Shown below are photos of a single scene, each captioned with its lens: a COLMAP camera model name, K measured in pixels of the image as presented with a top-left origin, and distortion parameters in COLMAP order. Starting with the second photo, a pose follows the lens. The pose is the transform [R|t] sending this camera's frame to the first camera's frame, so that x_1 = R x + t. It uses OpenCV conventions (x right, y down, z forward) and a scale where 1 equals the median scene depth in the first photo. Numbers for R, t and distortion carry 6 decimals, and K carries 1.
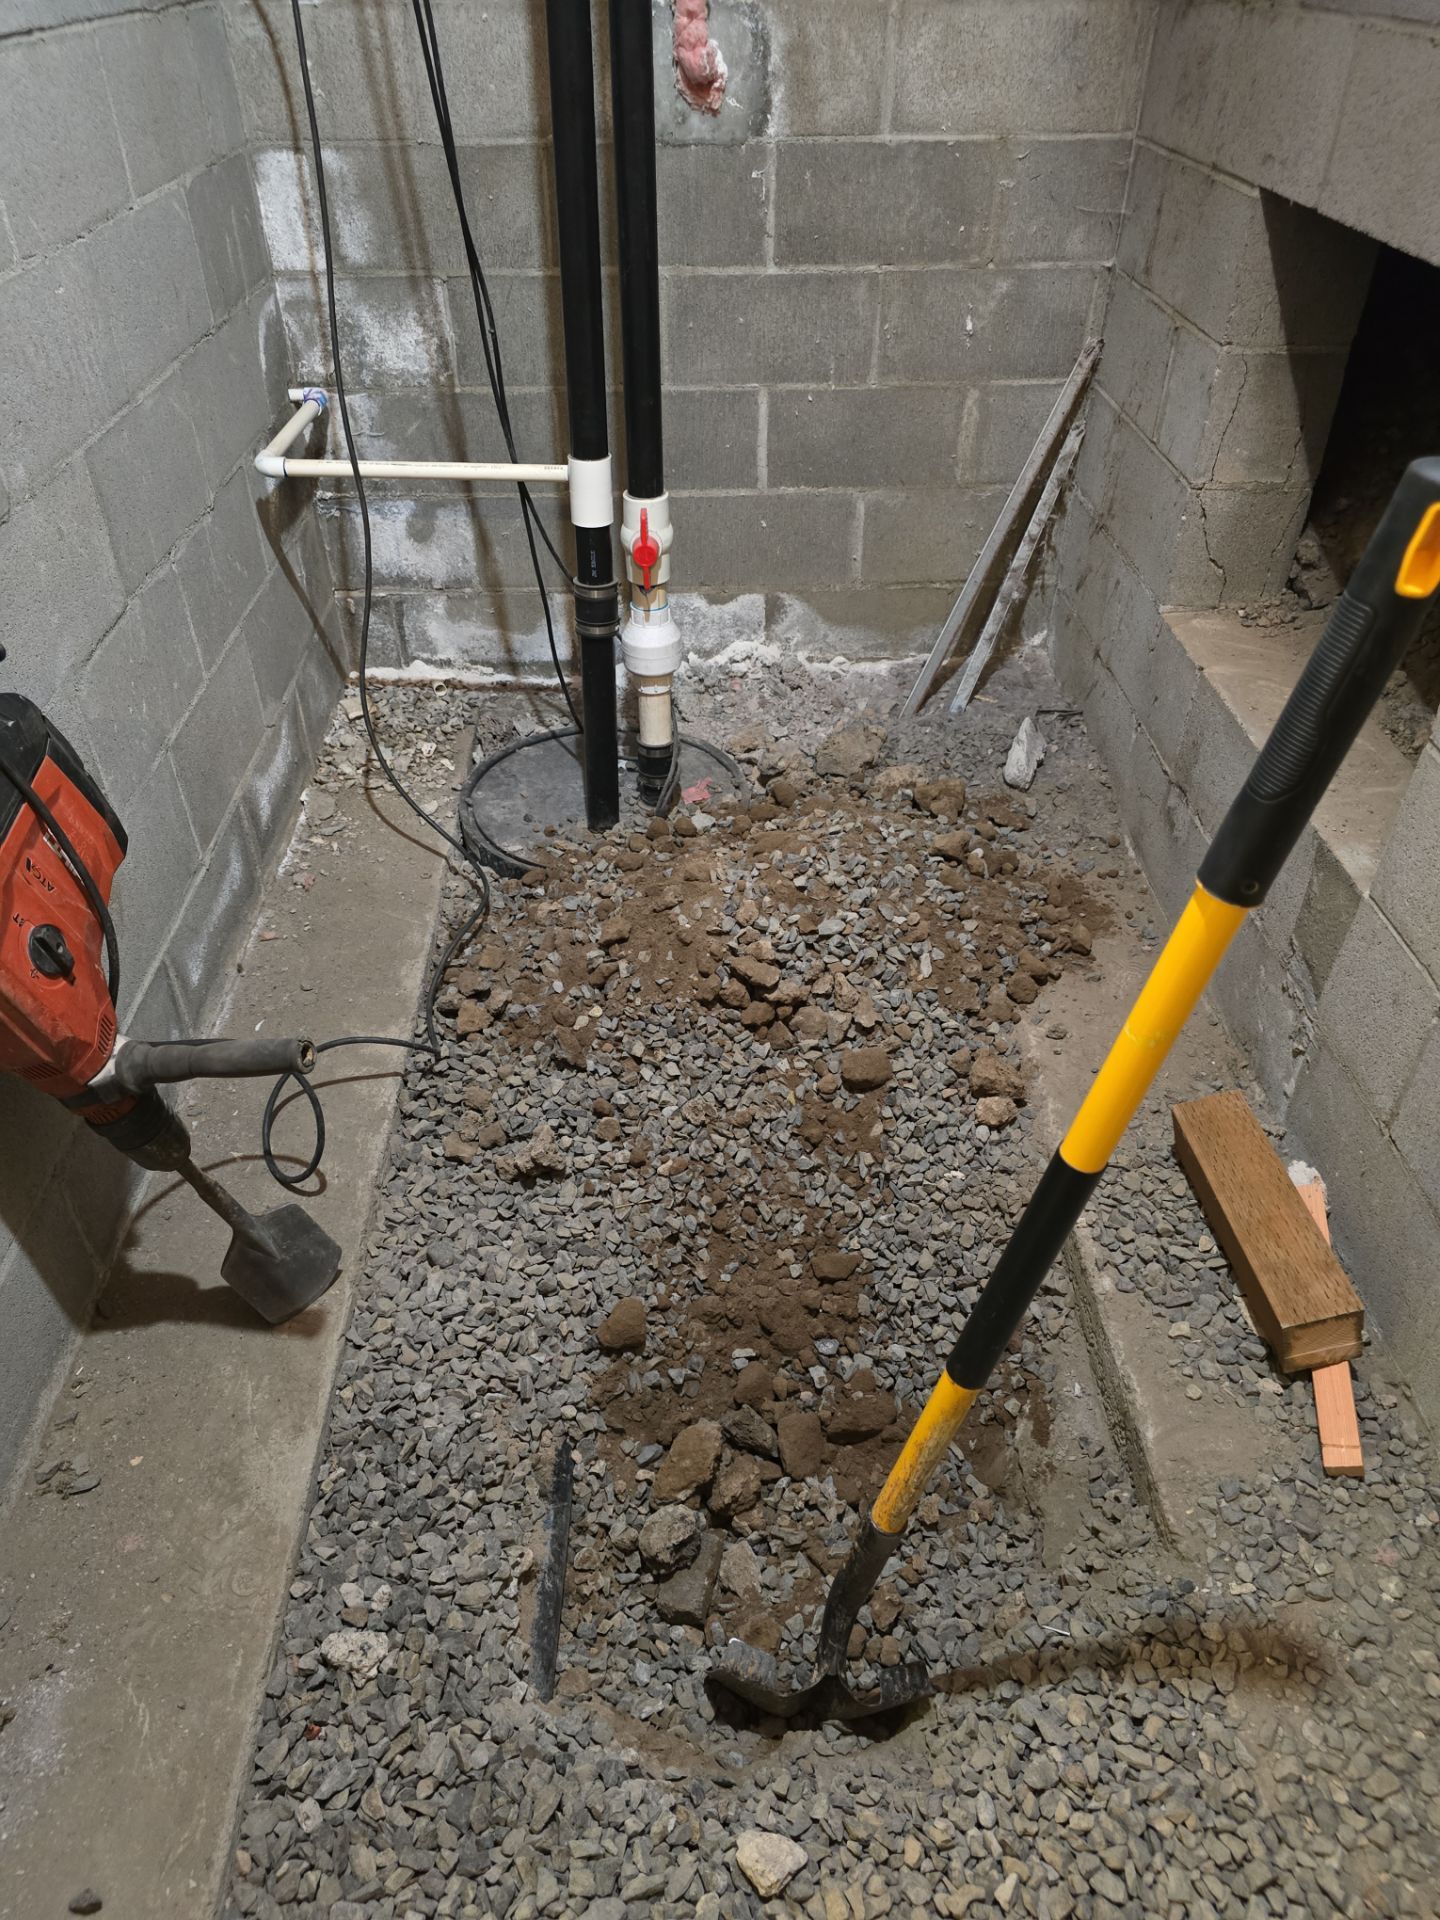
lens RADIAL K [[1298.0, 0, 720.0], [0, 1298.0, 960.0], [0, 0, 1]] dist [0.046416, -0.046184]
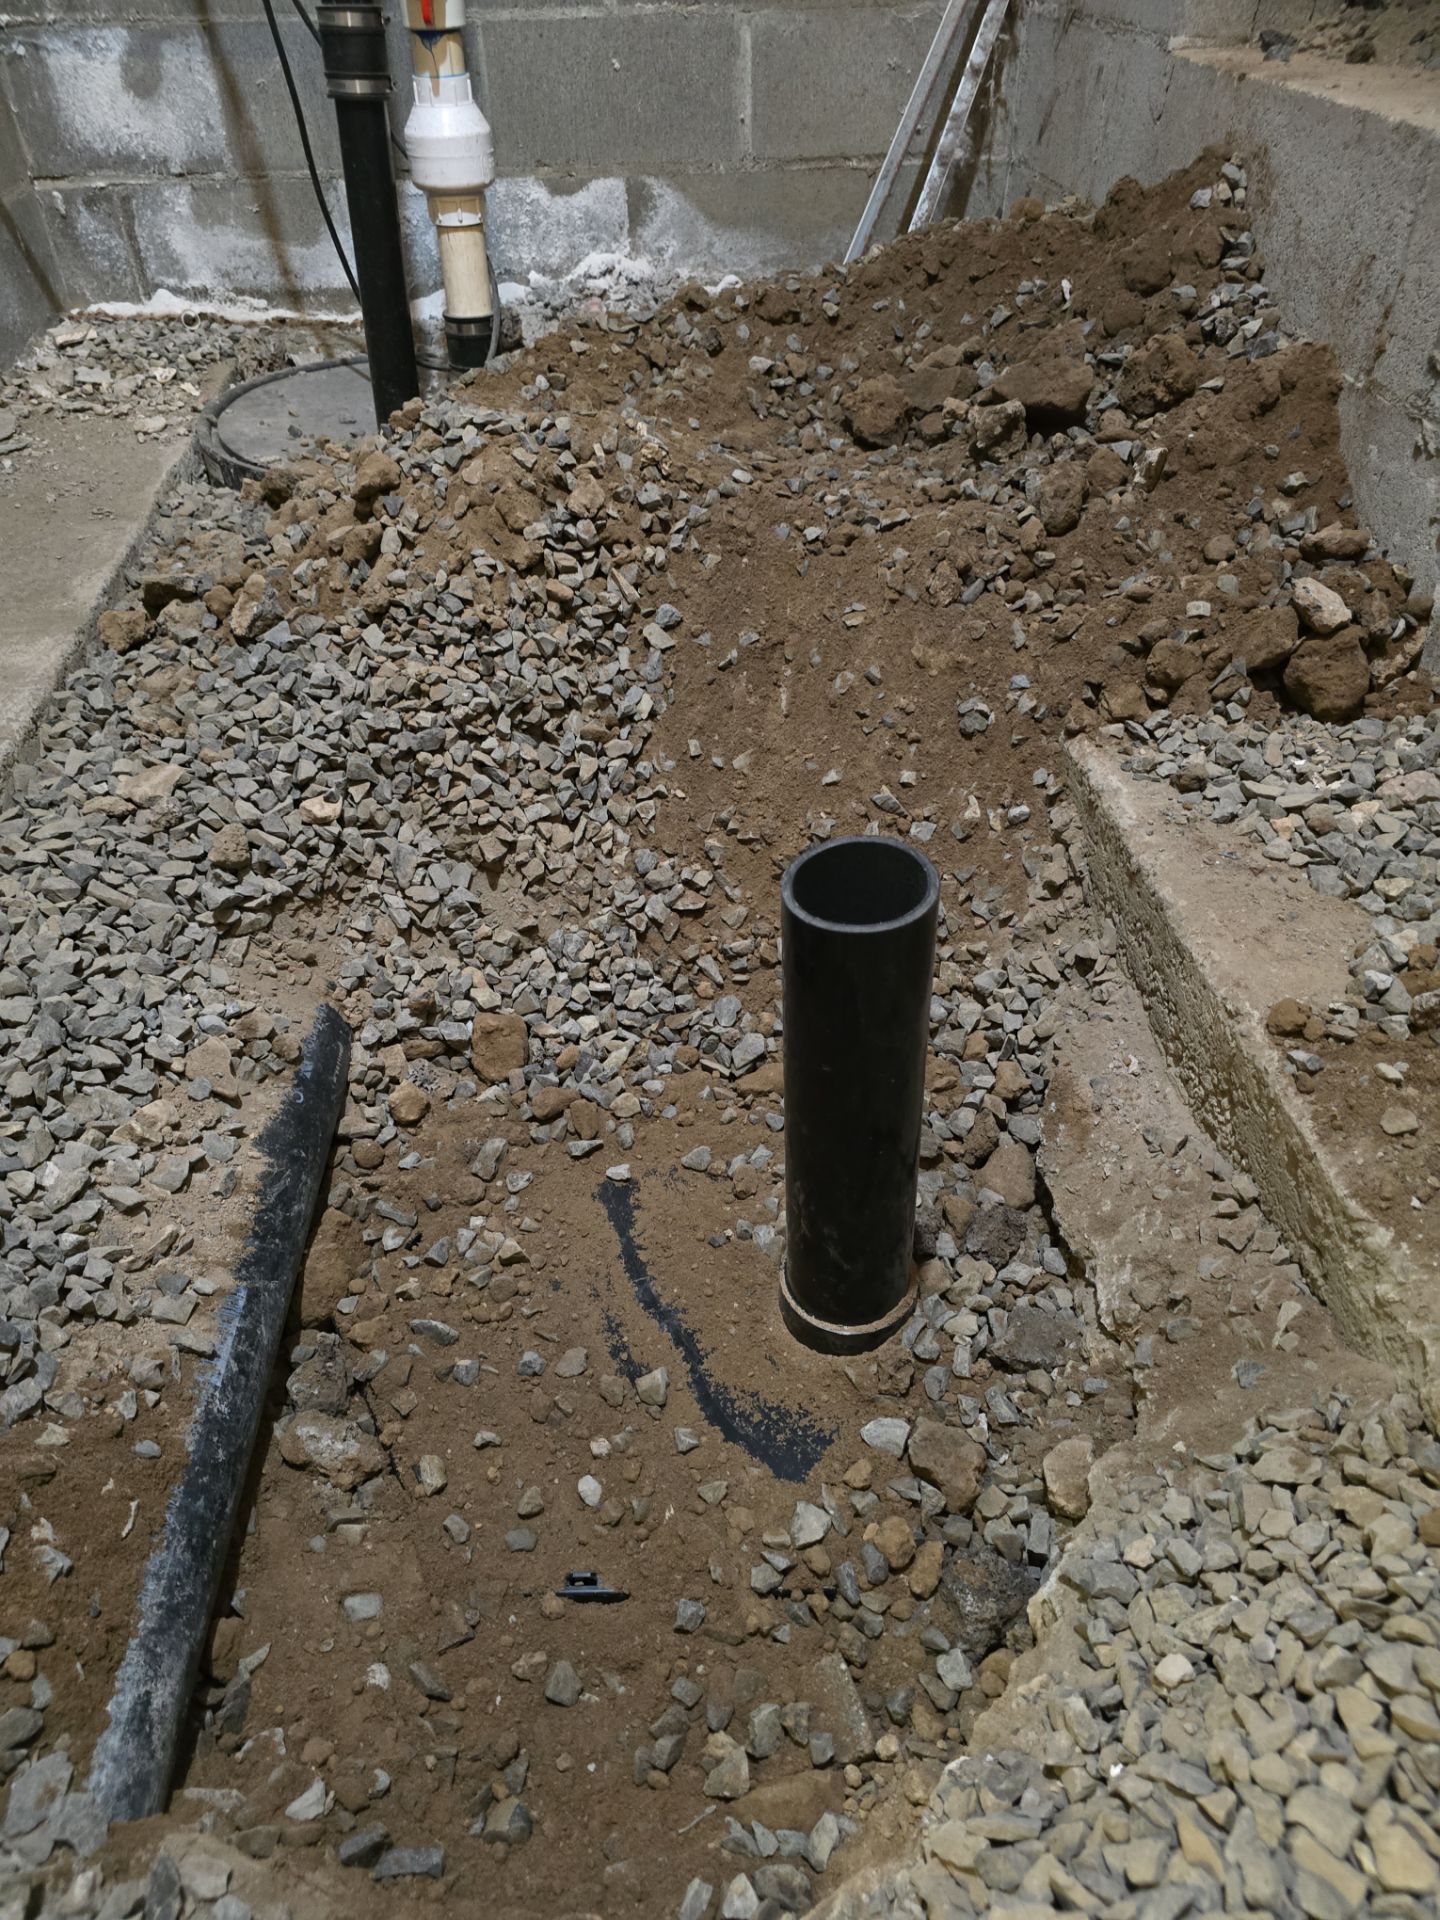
lens RADIAL K [[1298.0, 0, 720.0], [0, 1298.0, 960.0], [0, 0, 1]] dist [0.046416, -0.046184]
pose [[0.997921, -0.046896, 0.044202, 0.037138], [0.046442, 0.998858, 0.011258, 0.173235], [-0.044679, -0.009182, 0.998959, 0.262333]]
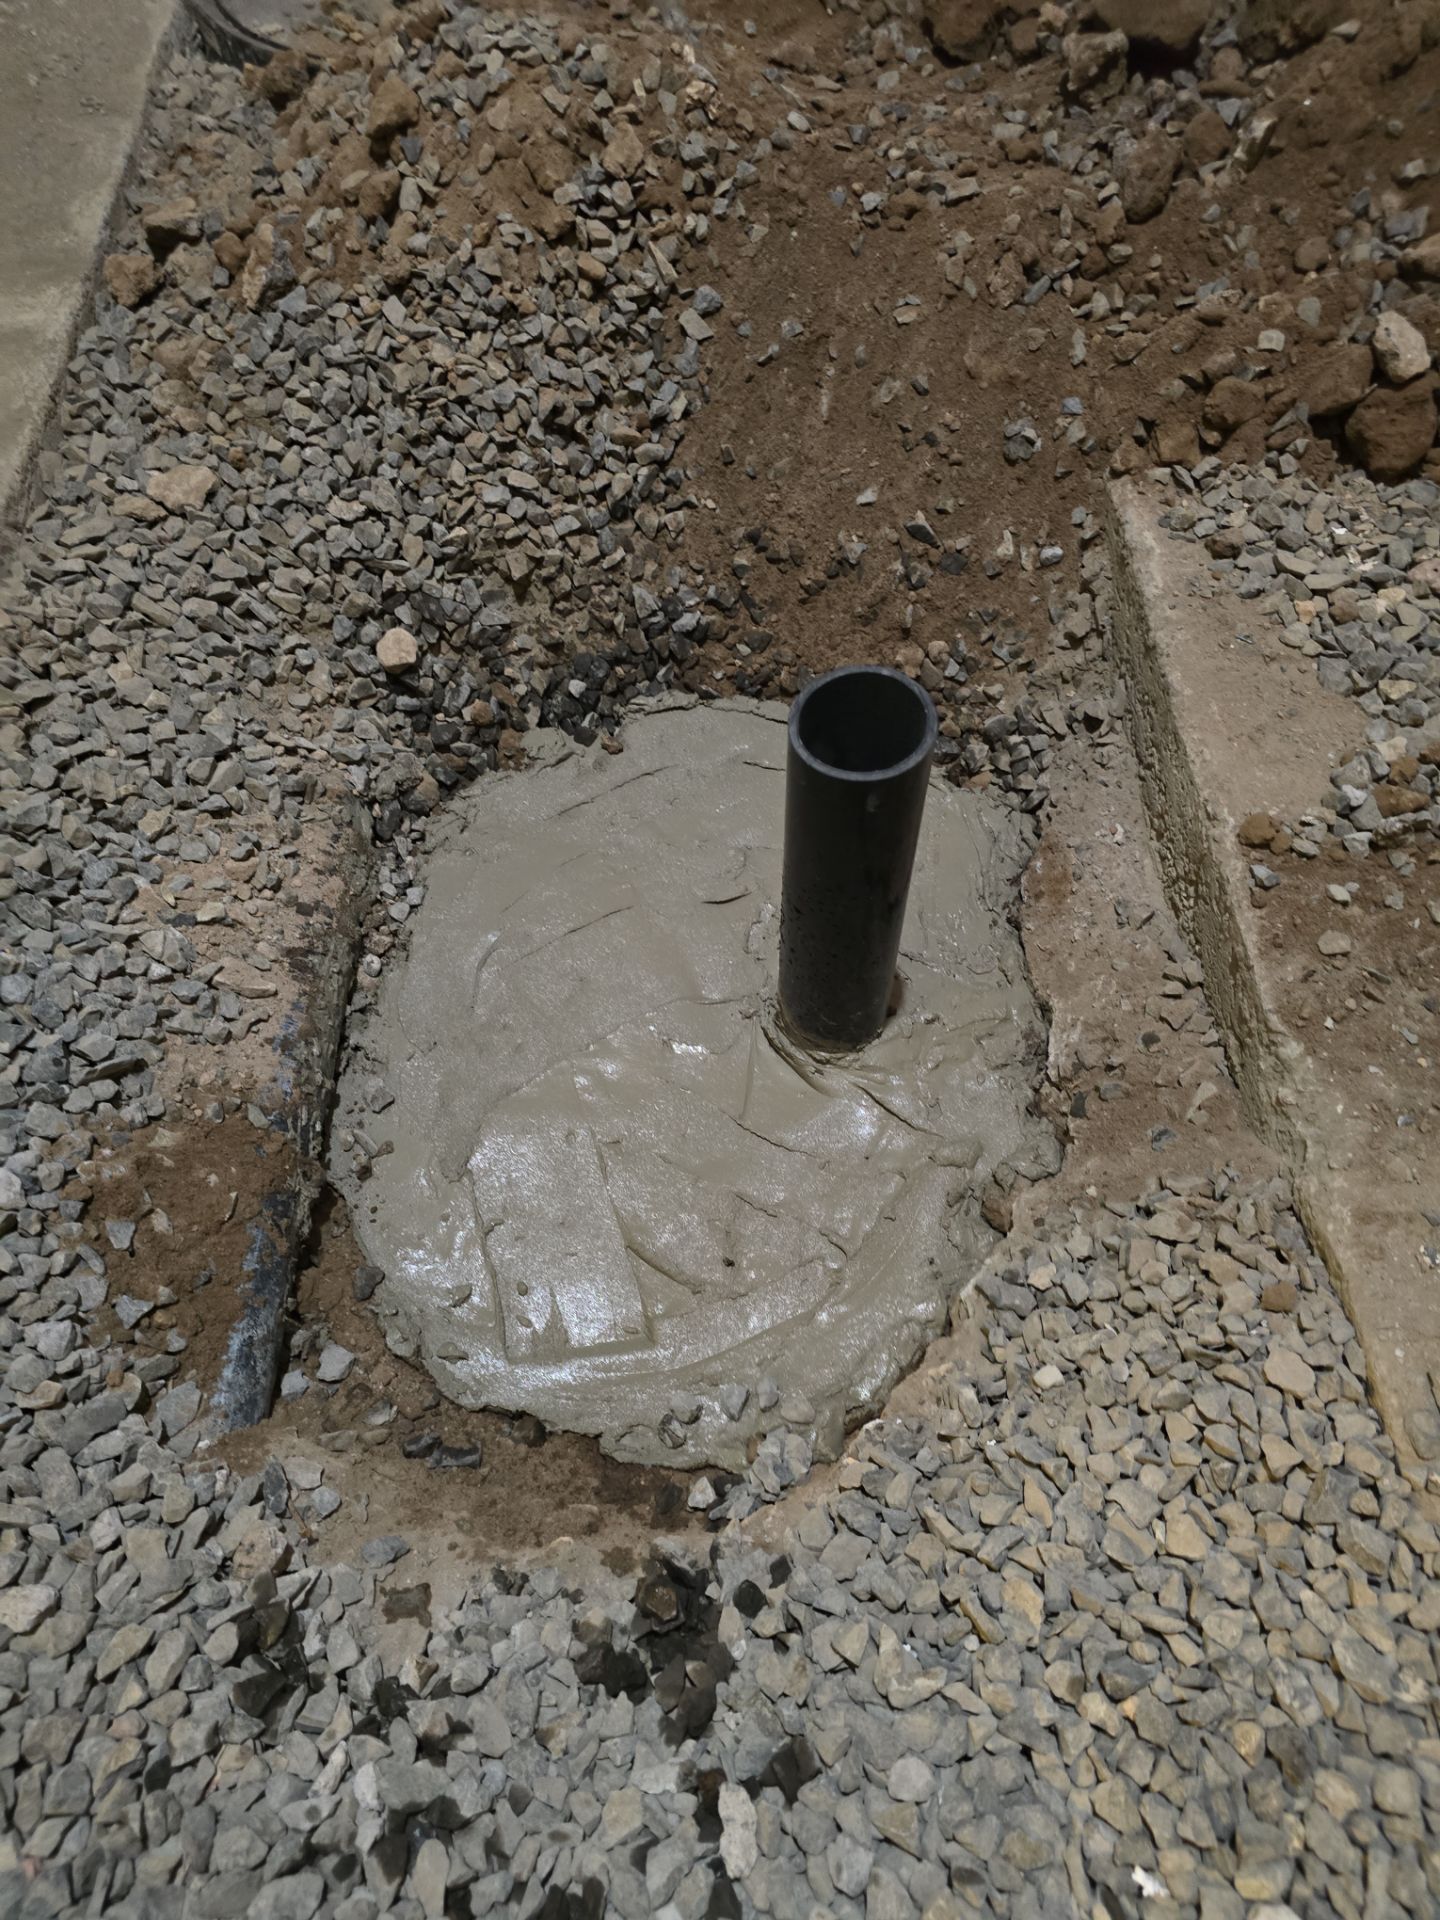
lens RADIAL K [[1295.7, 0, 721.9], [0, 1295.7, 963.9], [0, 0, 1]] dist [0.030649, -0.023839]
pose [[0.999908, 0.000363, 0.013558, 0.044483], [-0.004948, 0.940504, 0.339746, 0.110775], [-0.012628, -0.339782, 0.940419, 0.243370]]
